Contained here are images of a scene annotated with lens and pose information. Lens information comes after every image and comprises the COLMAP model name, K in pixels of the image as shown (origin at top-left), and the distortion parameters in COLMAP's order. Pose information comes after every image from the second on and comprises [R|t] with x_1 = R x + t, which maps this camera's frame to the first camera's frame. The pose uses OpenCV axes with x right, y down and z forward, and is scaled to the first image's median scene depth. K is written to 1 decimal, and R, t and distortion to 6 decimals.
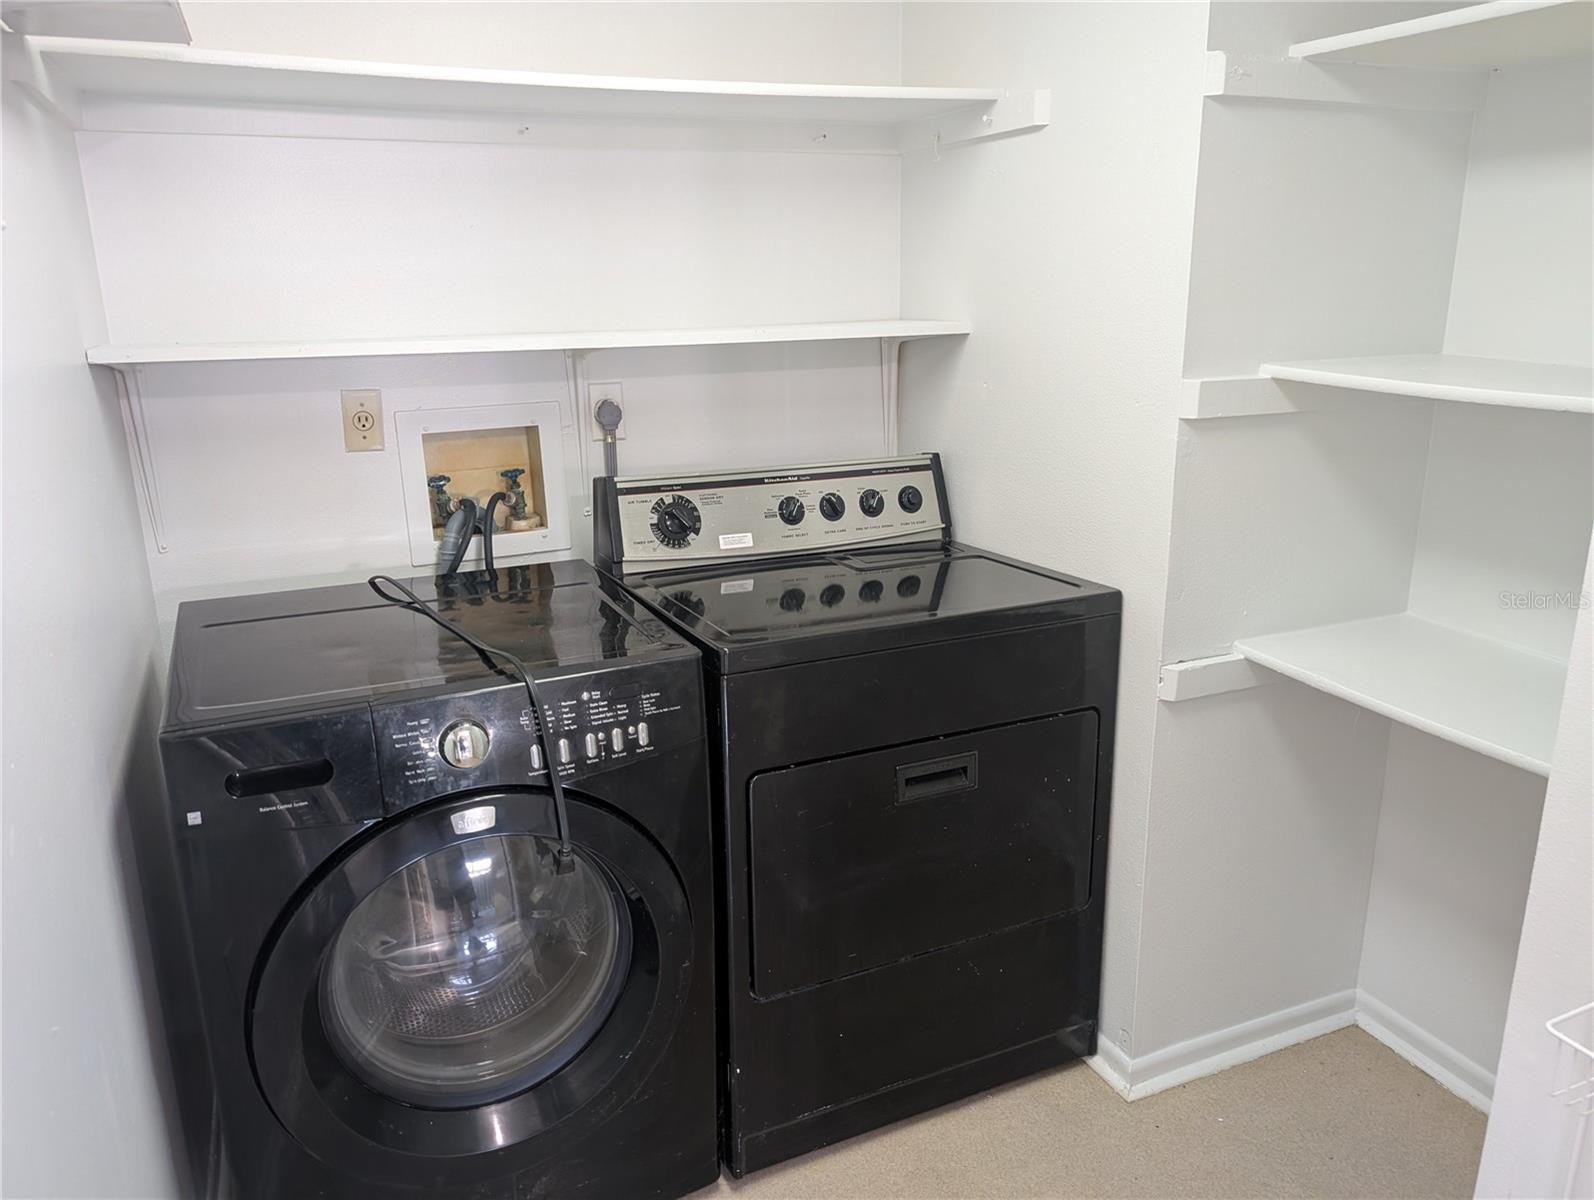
lens RADIAL K [[1141.9, 0, 796.2], [0, 1141.9, 607.4], [0, 0, 1]] dist [0.048886, -0.053526]
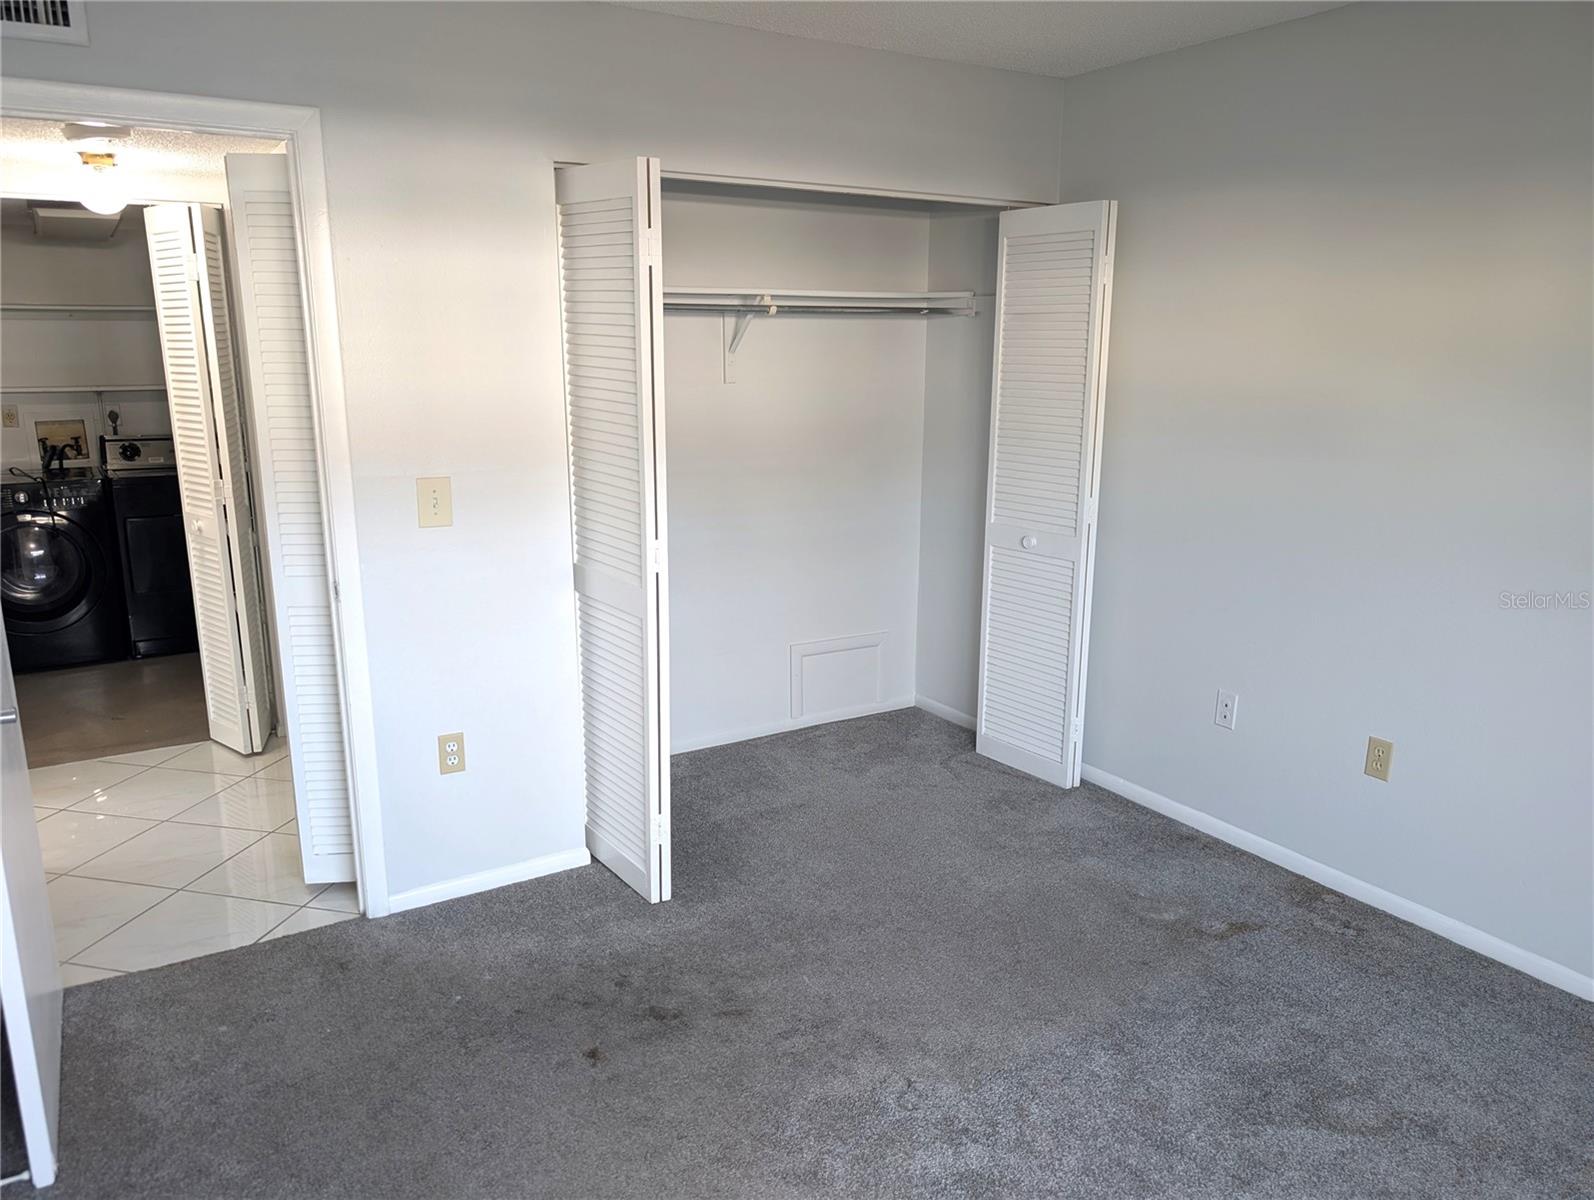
lens RADIAL K [[1141.9, 0, 796.2], [0, 1141.9, 607.4], [0, 0, 1]] dist [0.048886, -0.053526]
pose [[0.988973, -0.017699, 0.147033, 1.064674], [0.023755, 0.998936, -0.039533, 0.446620], [-0.146177, 0.042590, 0.988341, -1.979644]]
